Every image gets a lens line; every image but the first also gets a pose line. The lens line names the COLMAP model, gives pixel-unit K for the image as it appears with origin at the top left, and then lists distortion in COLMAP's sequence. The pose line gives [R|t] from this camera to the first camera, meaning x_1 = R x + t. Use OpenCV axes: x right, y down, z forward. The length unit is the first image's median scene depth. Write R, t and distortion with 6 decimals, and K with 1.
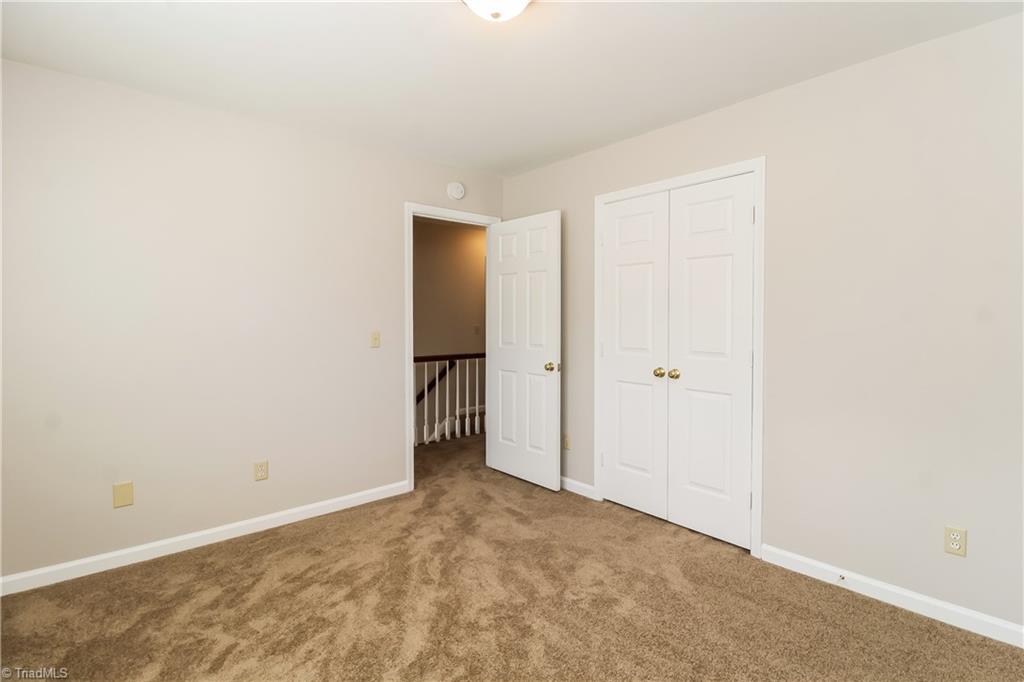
lens RADIAL K [[513.0, 0, 516.5], [0, 513.0, 324.9], [0, 0, 1]] dist [-0.004432, -0.001089]
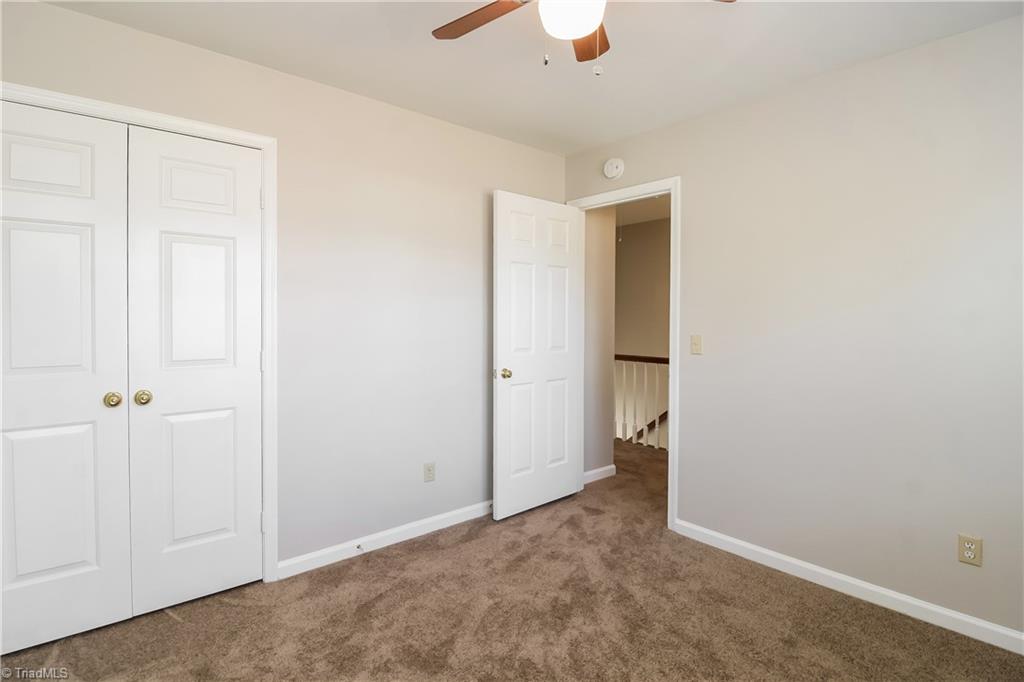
lens RADIAL K [[513.0, 0, 516.5], [0, 513.0, 324.9], [0, 0, 1]] dist [-0.004432, -0.001089]
pose [[-0.007388, -0.012669, 0.999892, -0.432911], [0.018257, 0.999751, 0.012802, -0.000765], [-0.999806, 0.018349, -0.007155, 0.574970]]
